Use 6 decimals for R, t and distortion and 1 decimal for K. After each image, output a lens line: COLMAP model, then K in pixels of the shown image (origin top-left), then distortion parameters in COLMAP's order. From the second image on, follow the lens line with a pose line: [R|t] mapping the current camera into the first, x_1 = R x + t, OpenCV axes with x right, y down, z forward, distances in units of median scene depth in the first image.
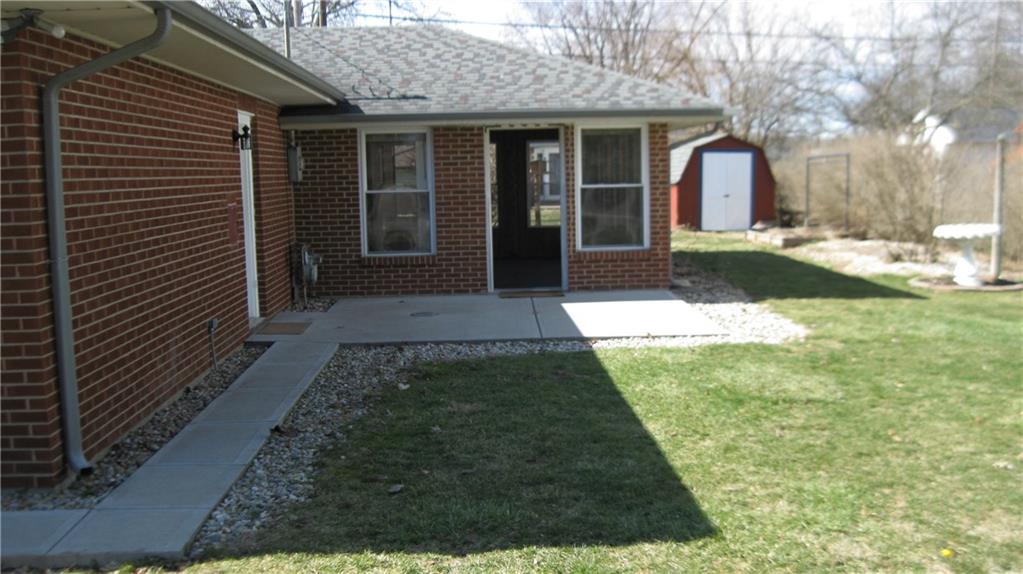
lens RADIAL K [[1081.3, 0, 511.0], [0, 1081.3, 305.0], [0, 0, 1]] dist [-0.082911, -0.009232]
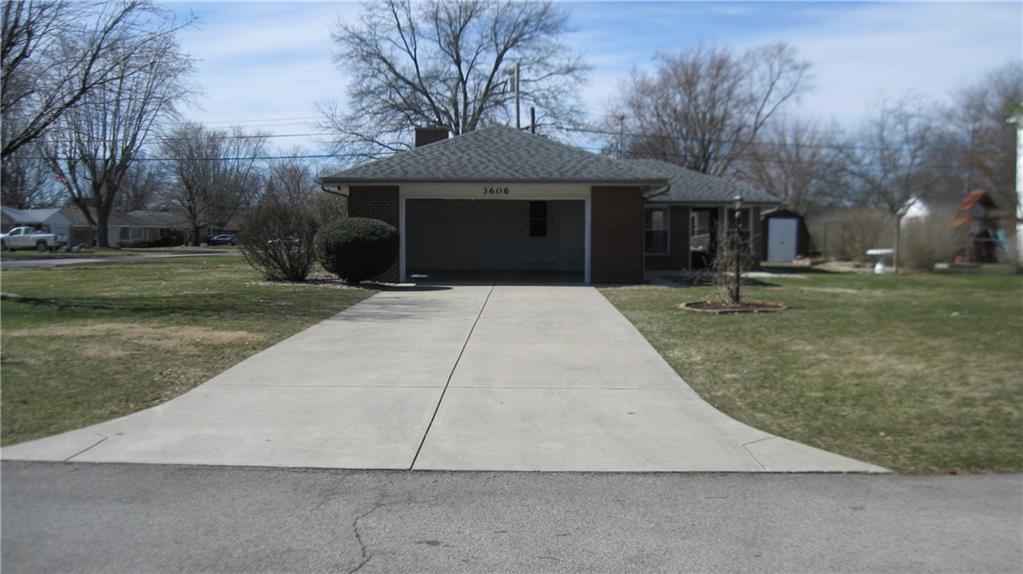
lens RADIAL K [[1081.3, 0, 511.0], [0, 1081.3, 305.0], [0, 0, 1]] dist [-0.082911, -0.009232]
pose [[0.998481, 0.028912, -0.046901, -0.211569], [-0.031500, 0.997967, -0.055406, 0.149485], [0.045203, 0.056799, 0.997362, -1.035995]]
